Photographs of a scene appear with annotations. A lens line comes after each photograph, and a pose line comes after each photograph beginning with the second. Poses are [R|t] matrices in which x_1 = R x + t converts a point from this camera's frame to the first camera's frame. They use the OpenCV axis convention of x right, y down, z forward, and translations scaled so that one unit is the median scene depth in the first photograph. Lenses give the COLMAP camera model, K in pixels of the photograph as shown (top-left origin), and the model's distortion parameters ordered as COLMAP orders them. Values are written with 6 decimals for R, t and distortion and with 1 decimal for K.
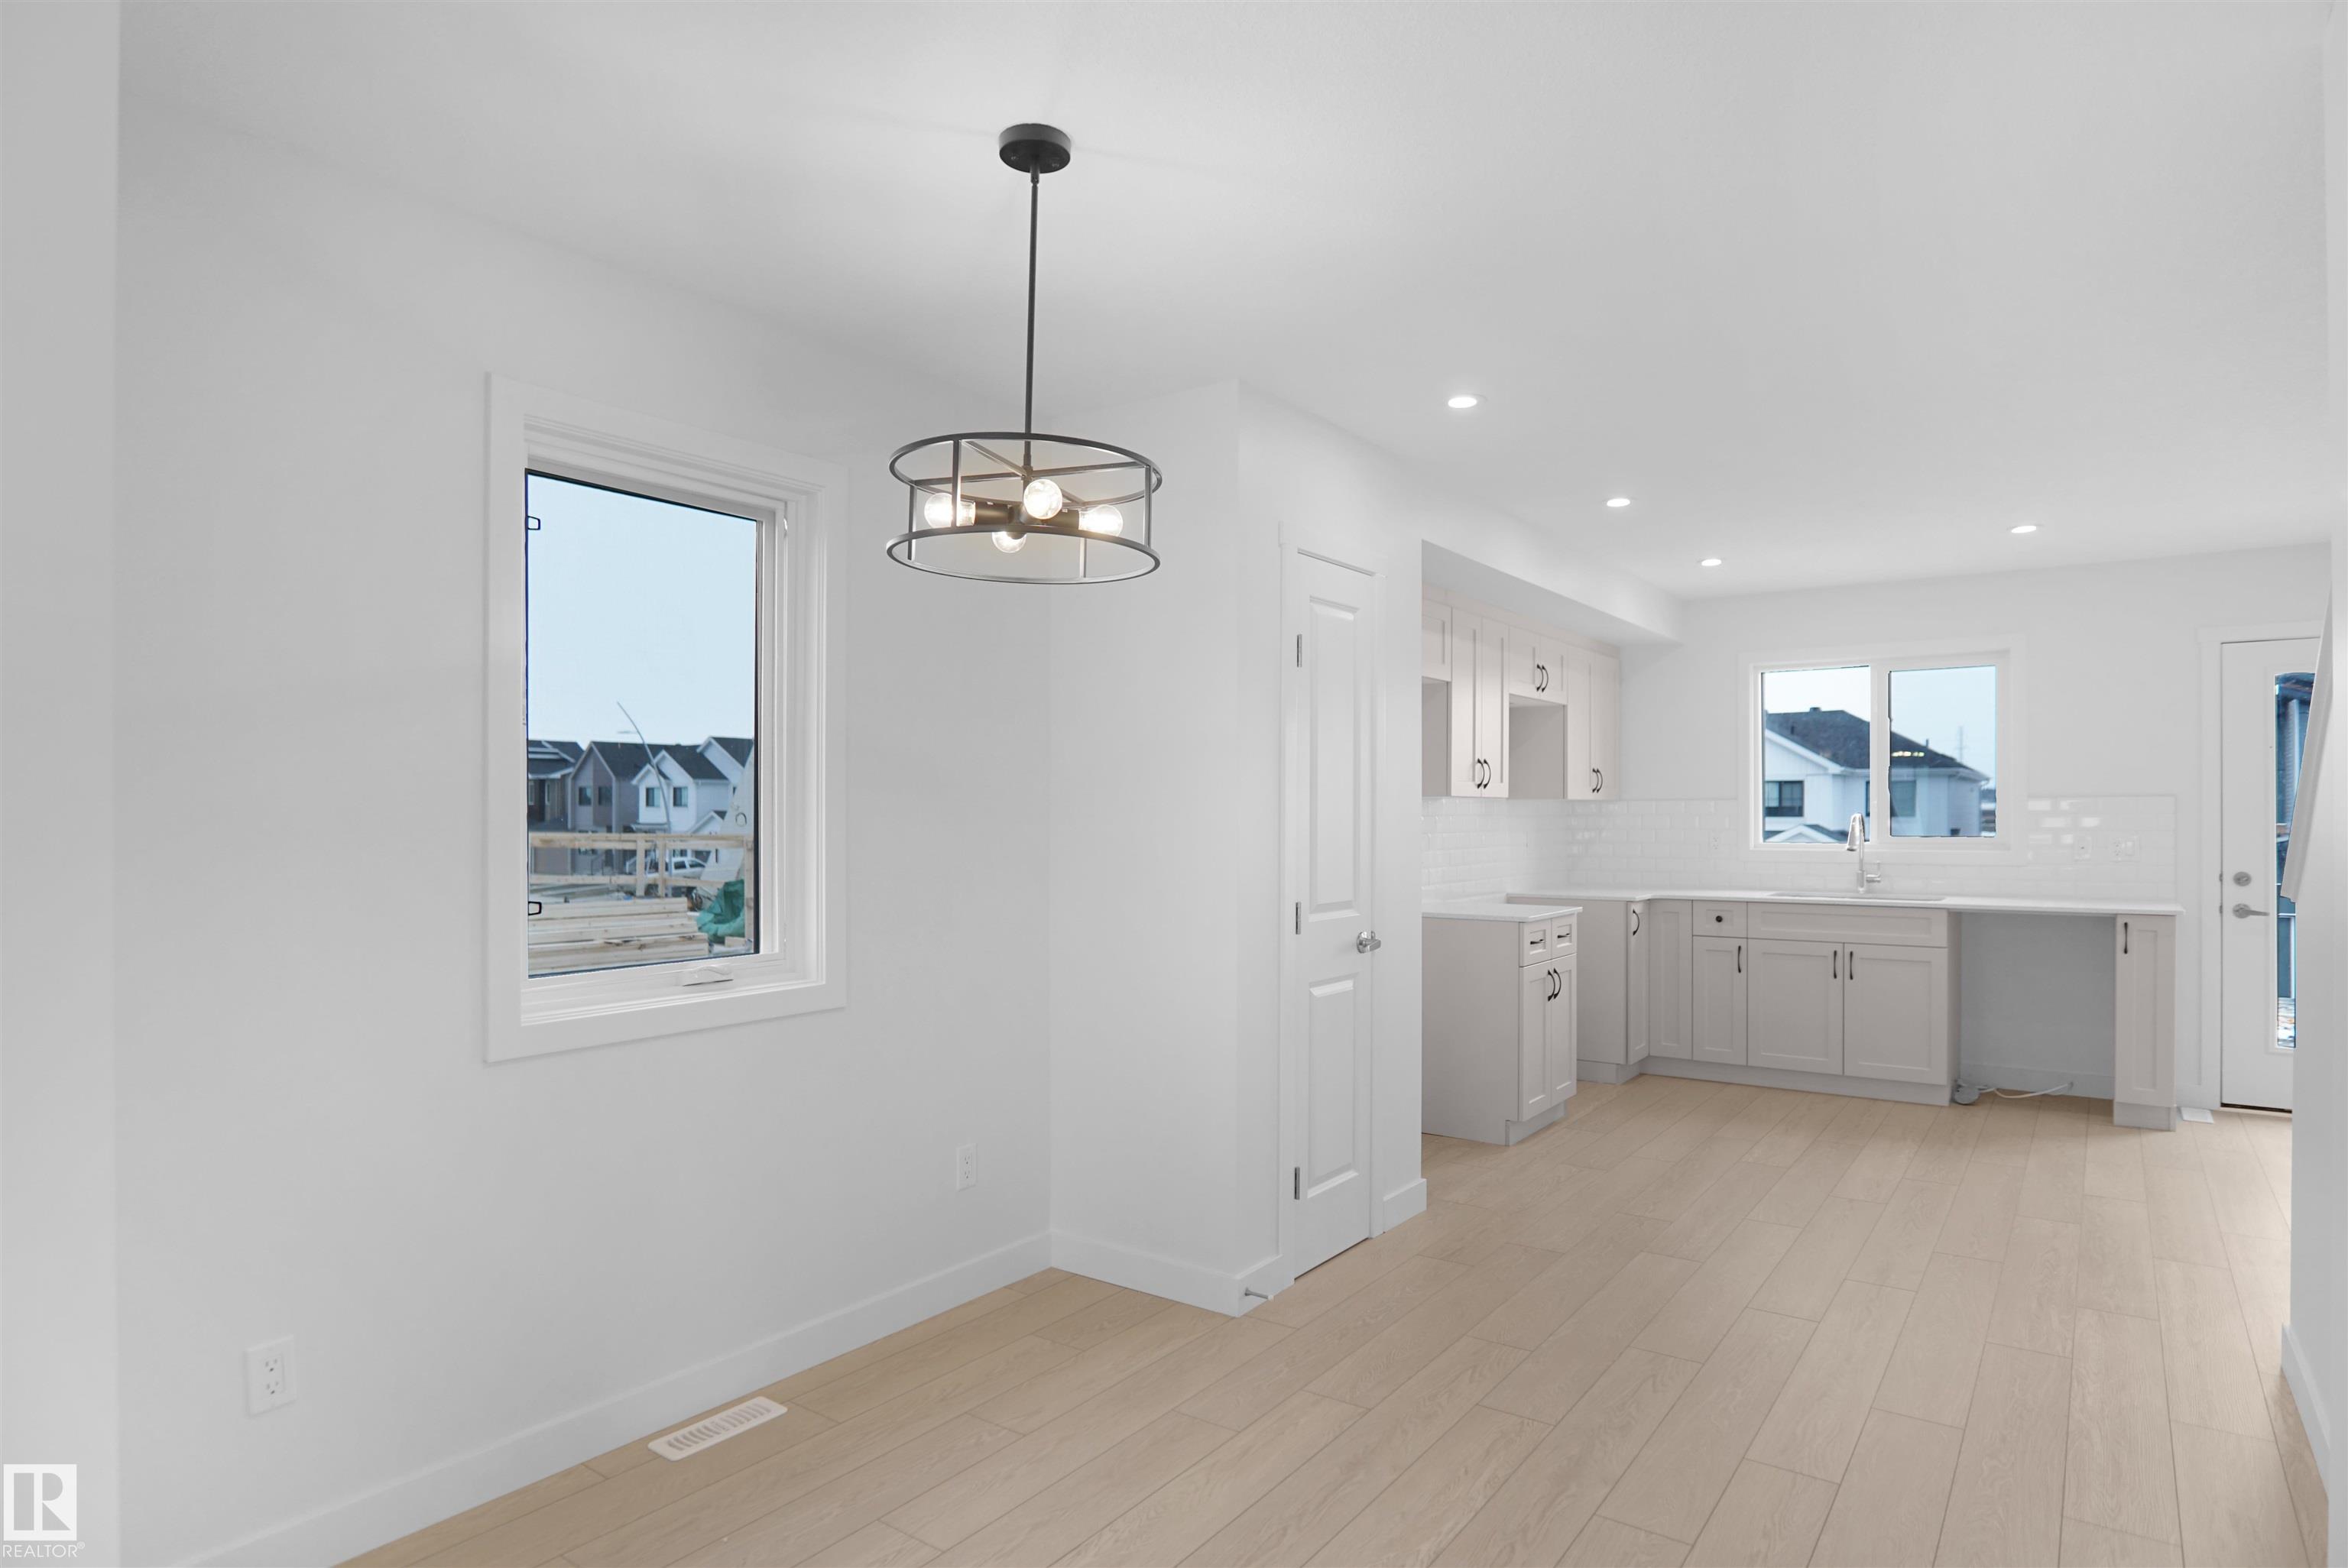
lens RADIAL K [[1285.7, 0, 1189.3], [0, 1285.7, 818.4], [0, 0, 1]] dist [-0.041626, 0.016431]
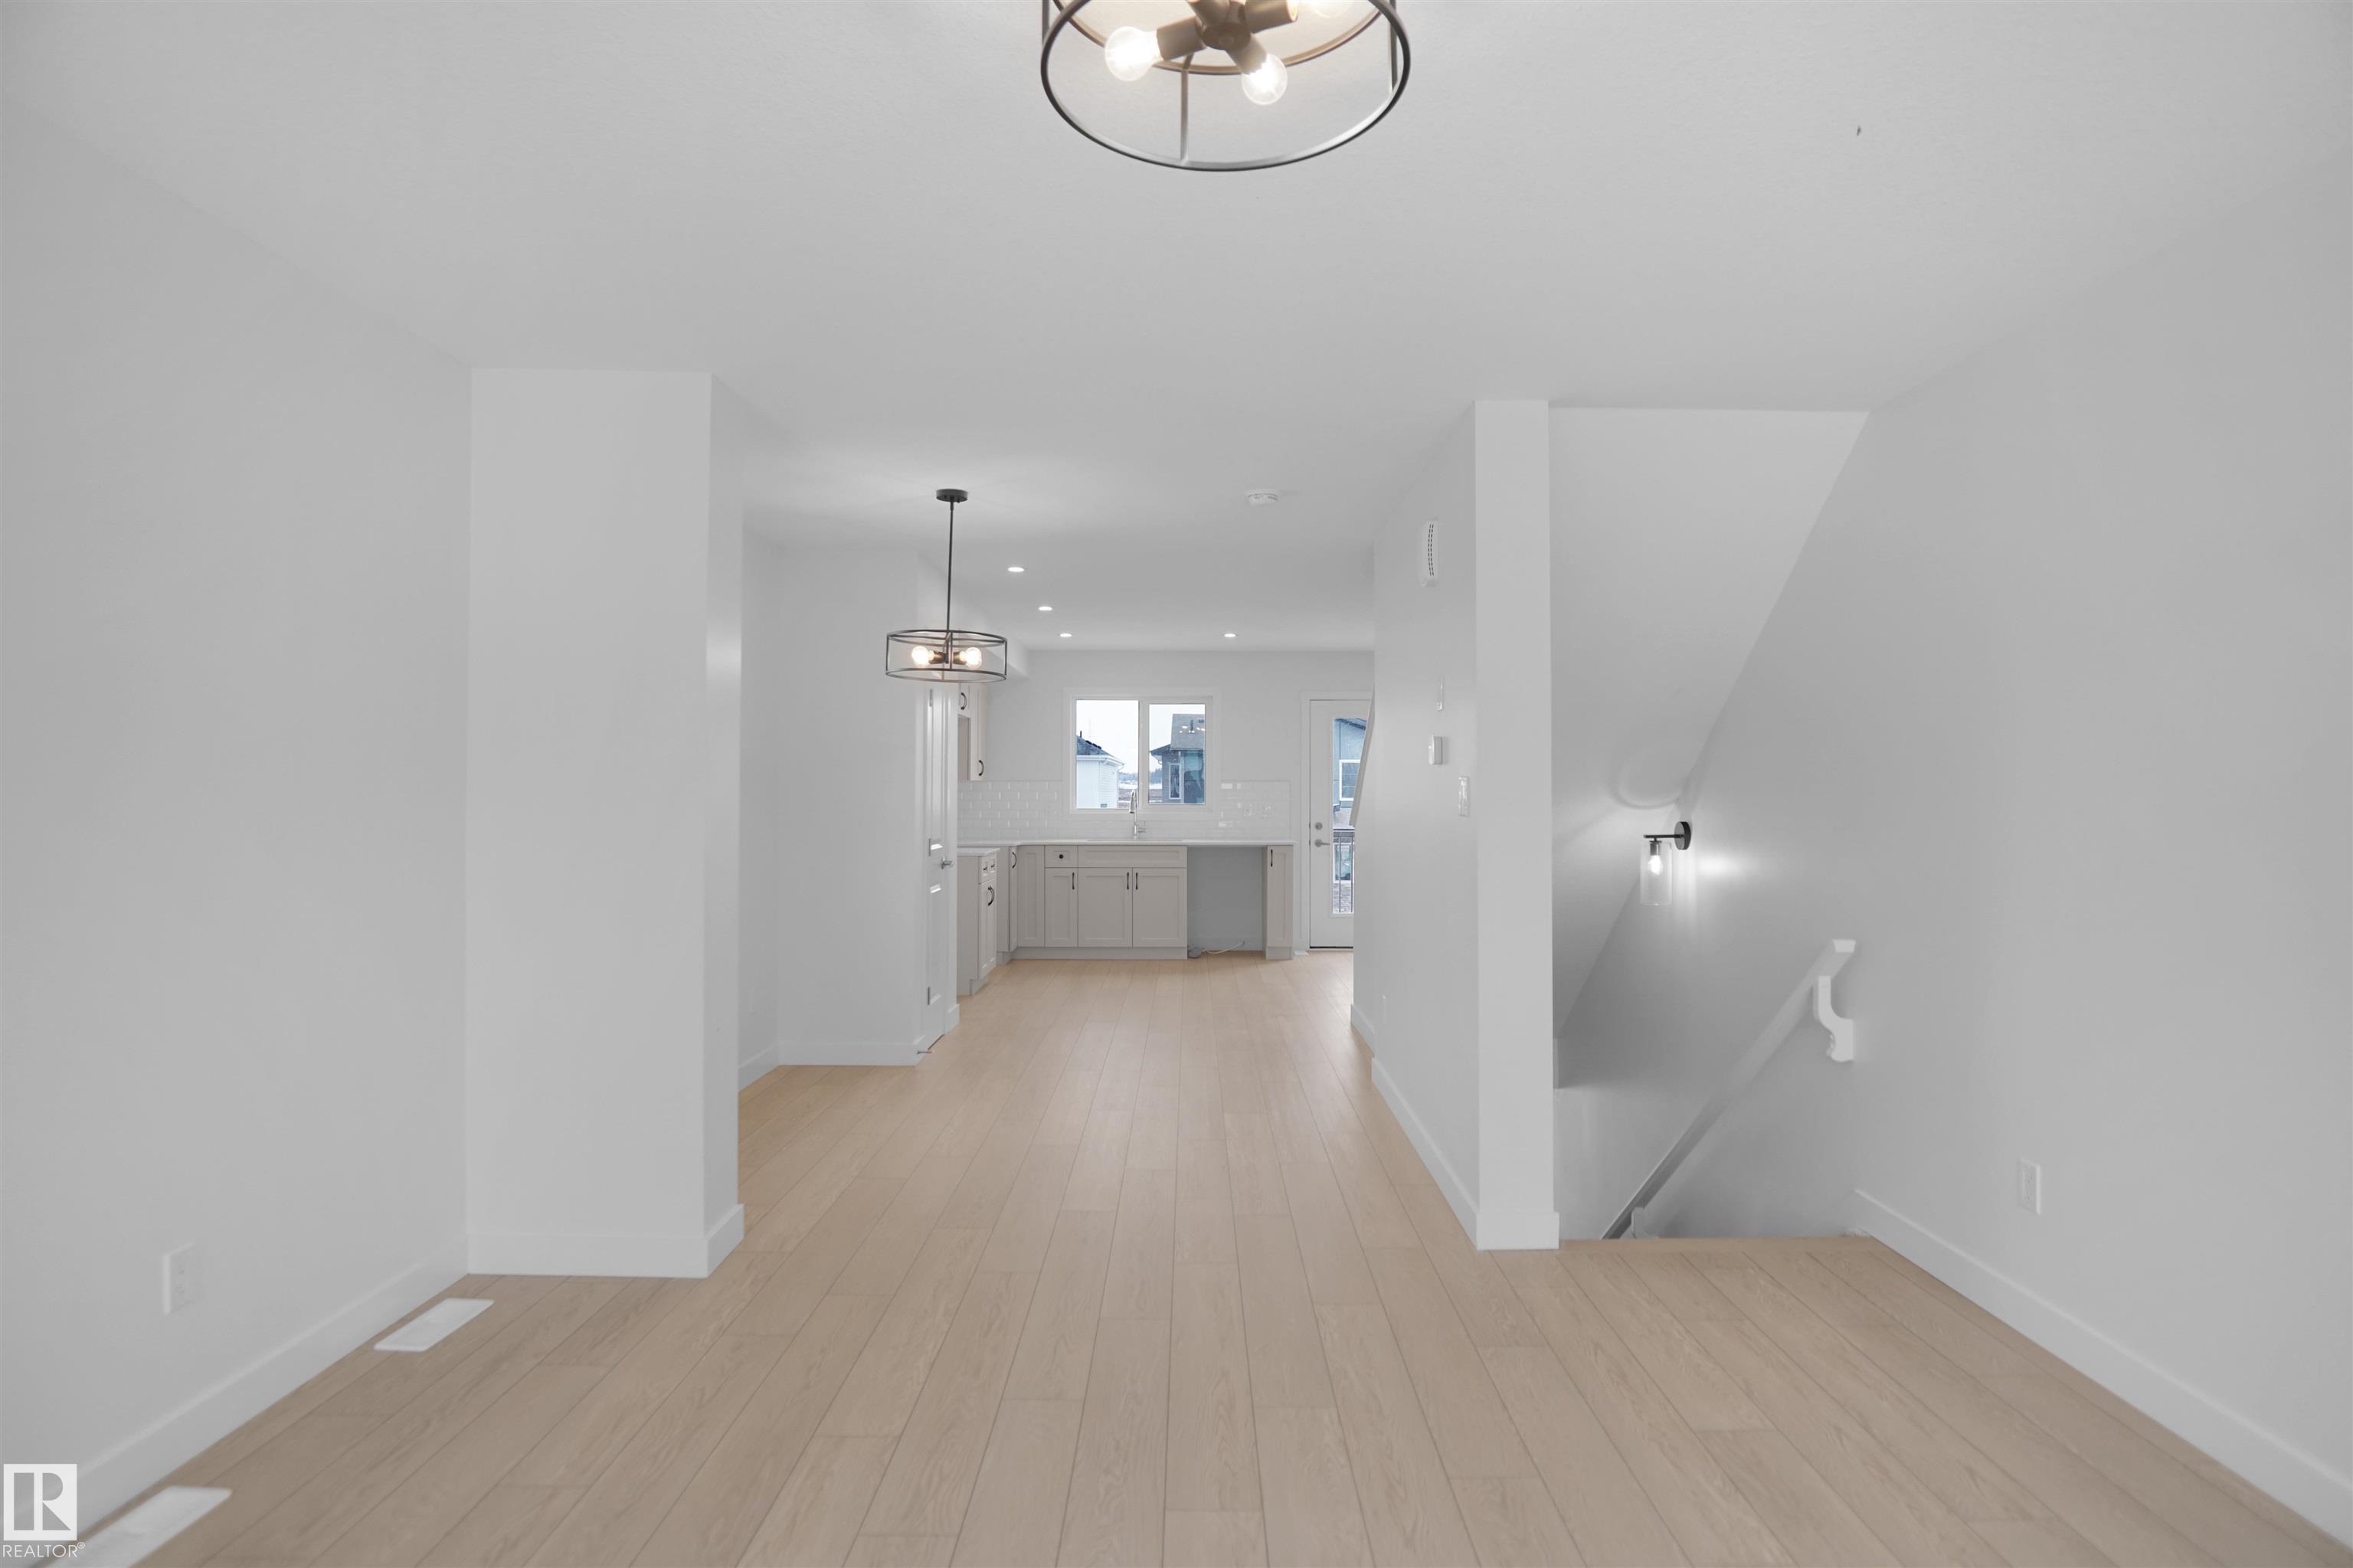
lens RADIAL K [[1264.4, 0, 1195.3], [0, 1264.4, 785.1], [0, 0, 1]] dist [-0.040292, 0.012570]
pose [[0.807503, 0.006091, 0.589832, -0.415804], [-0.001229, 0.999962, -0.008644, 0.003663], [-0.589862, 0.006255, 0.807480, -0.405640]]
